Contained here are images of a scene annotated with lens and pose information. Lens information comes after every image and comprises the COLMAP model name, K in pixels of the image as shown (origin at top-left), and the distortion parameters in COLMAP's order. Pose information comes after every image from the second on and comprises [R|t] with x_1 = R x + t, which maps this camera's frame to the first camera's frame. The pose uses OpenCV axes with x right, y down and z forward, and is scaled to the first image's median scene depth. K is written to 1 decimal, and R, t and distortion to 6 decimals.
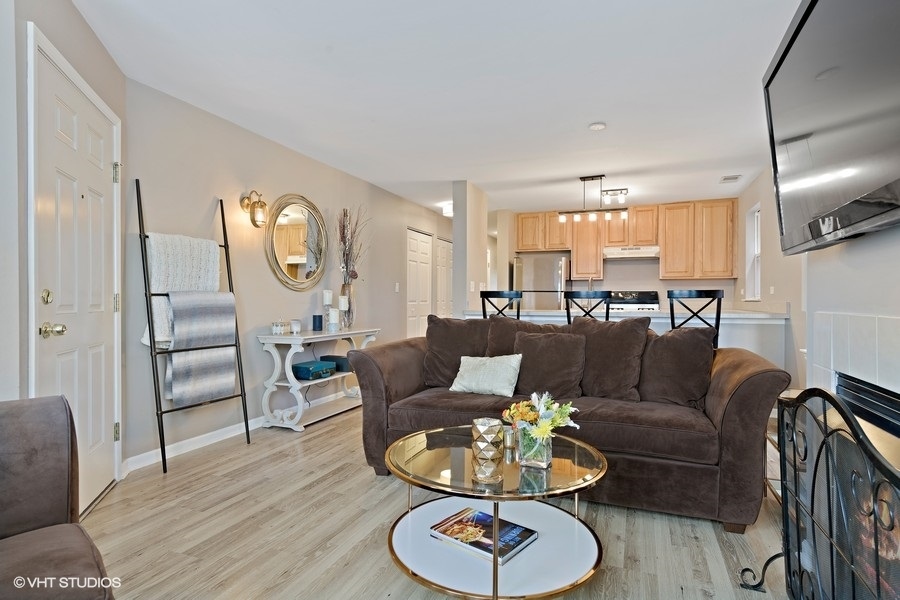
lens RADIAL K [[464.0, 0, 450.0], [0, 464.0, 300.0], [0, 0, 1]] dist [0.006336, 0.000269]
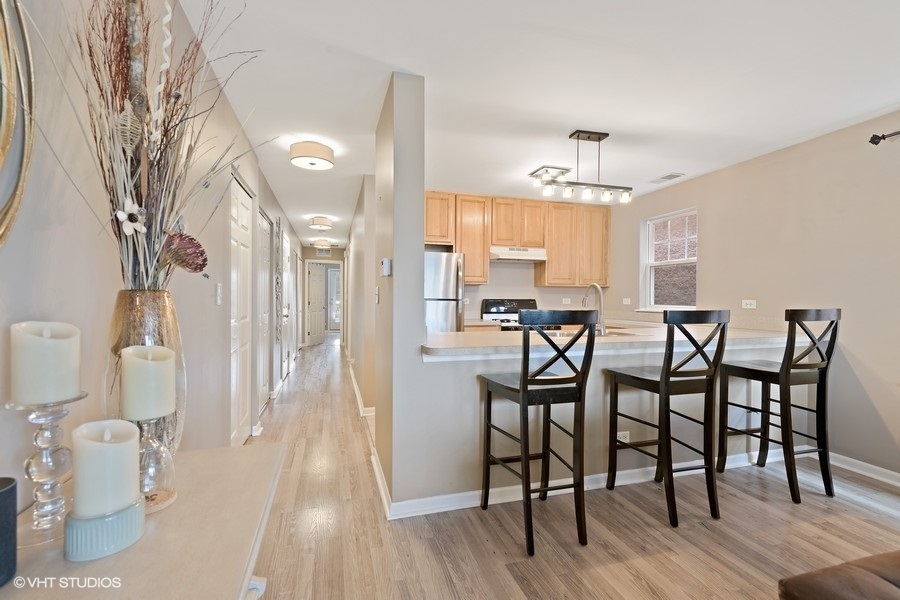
lens RADIAL K [[393.4, 0, 450.0], [0, 393.4, 300.0], [0, 0, 1]] dist [0.000594, 0.000064]
pose [[0.770140, -0.003890, 0.637862, -0.179834], [0.003678, 0.999992, 0.001657, -0.022277], [-0.637864, 0.001070, 0.770149, 0.578258]]
